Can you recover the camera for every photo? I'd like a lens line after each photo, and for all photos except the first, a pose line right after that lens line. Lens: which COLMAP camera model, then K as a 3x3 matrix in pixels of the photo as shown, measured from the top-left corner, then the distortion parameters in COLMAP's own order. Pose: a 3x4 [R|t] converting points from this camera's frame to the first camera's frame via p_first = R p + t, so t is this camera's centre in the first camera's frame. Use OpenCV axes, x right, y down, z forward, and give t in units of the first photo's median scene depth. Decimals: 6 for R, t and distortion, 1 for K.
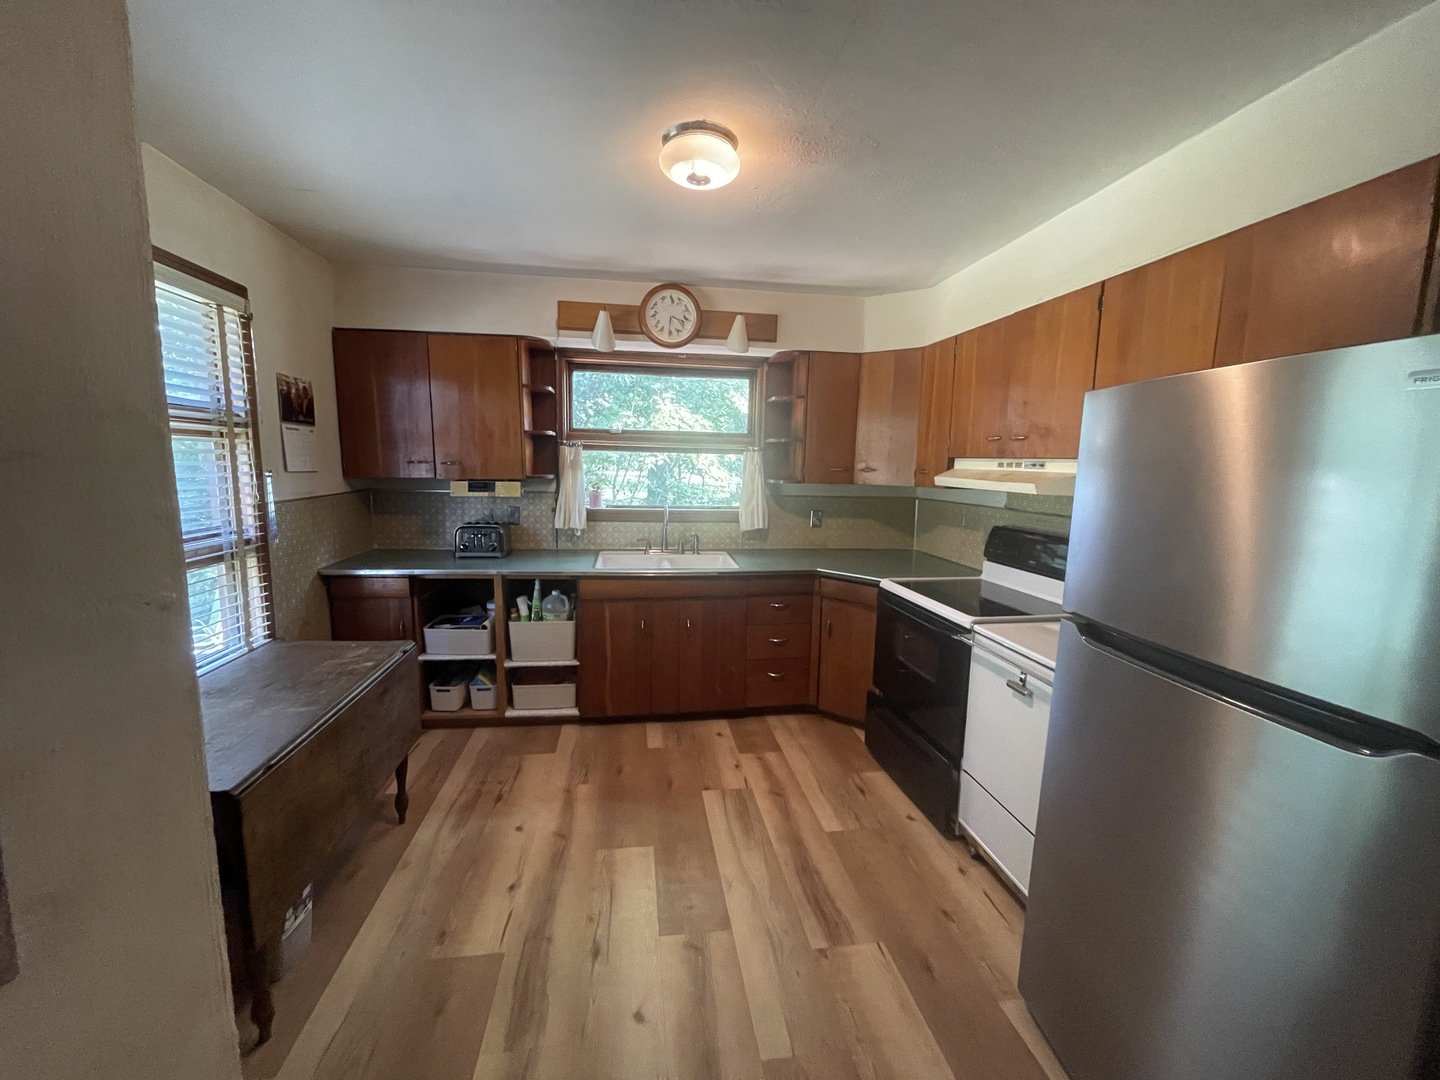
lens RADIAL K [[571.9, 0, 720.0], [0, 571.9, 540.0], [0, 0, 1]] dist [-0.000258, -0.000041]
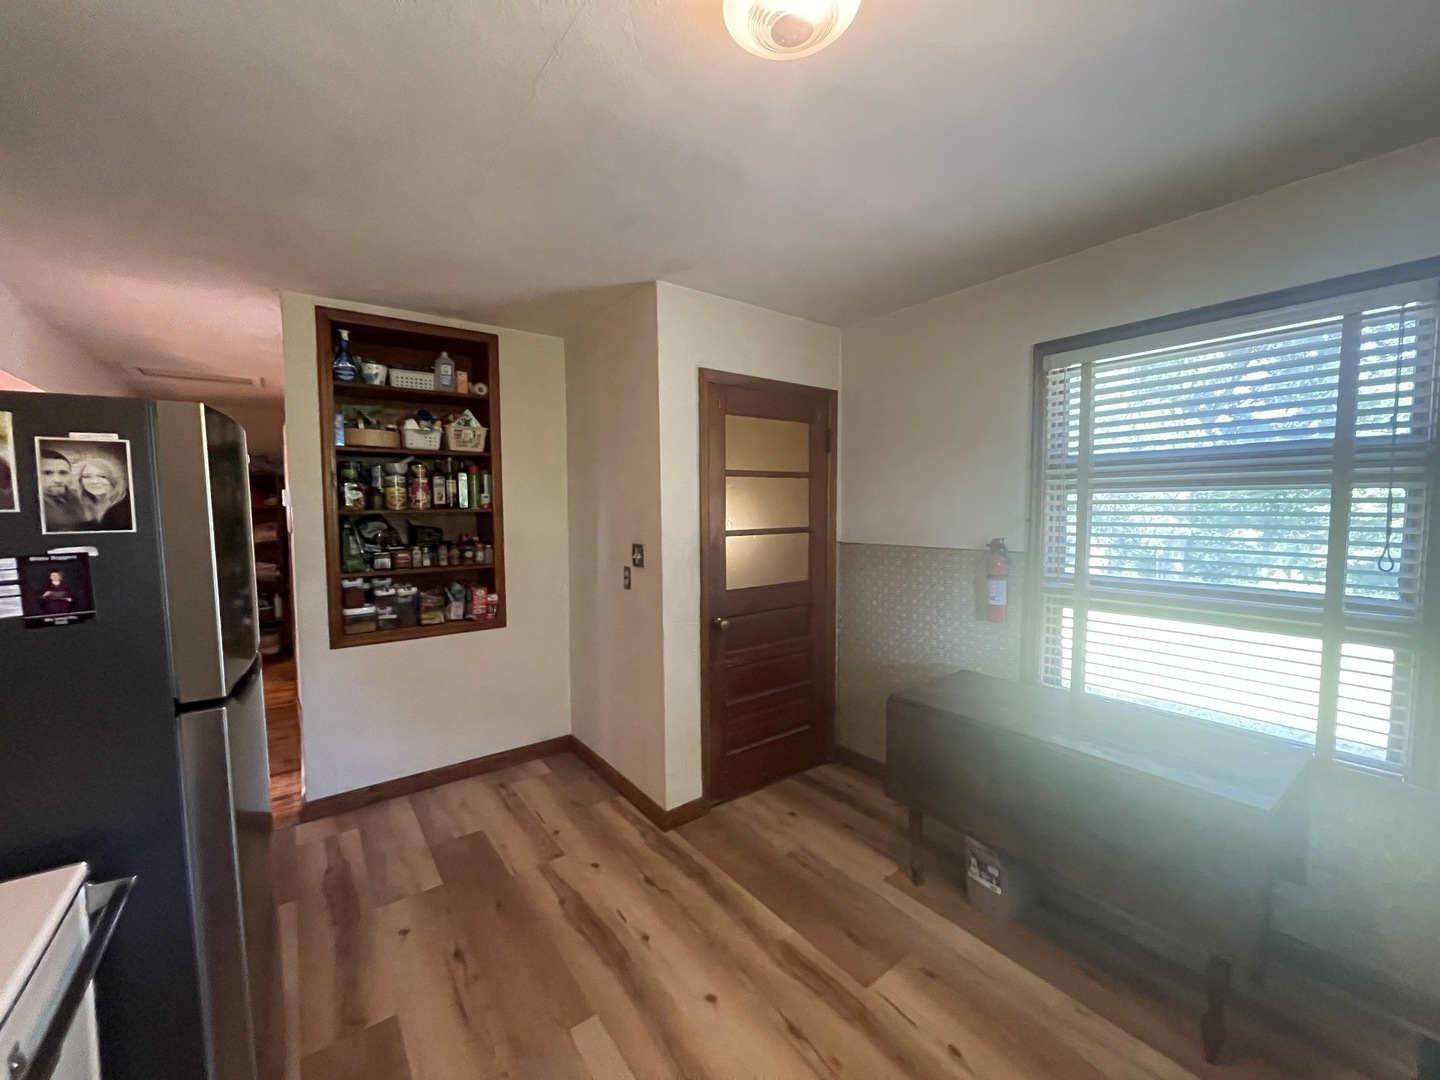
lens RADIAL K [[571.9, 0, 720.0], [0, 571.9, 540.0], [0, 0, 1]] dist [-0.000258, -0.000041]
pose [[-0.880155, 0.018131, -0.474339, 0.331721], [-0.077840, 0.980231, 0.181902, -0.233190], [0.468260, 0.197024, -0.861344, 1.664779]]
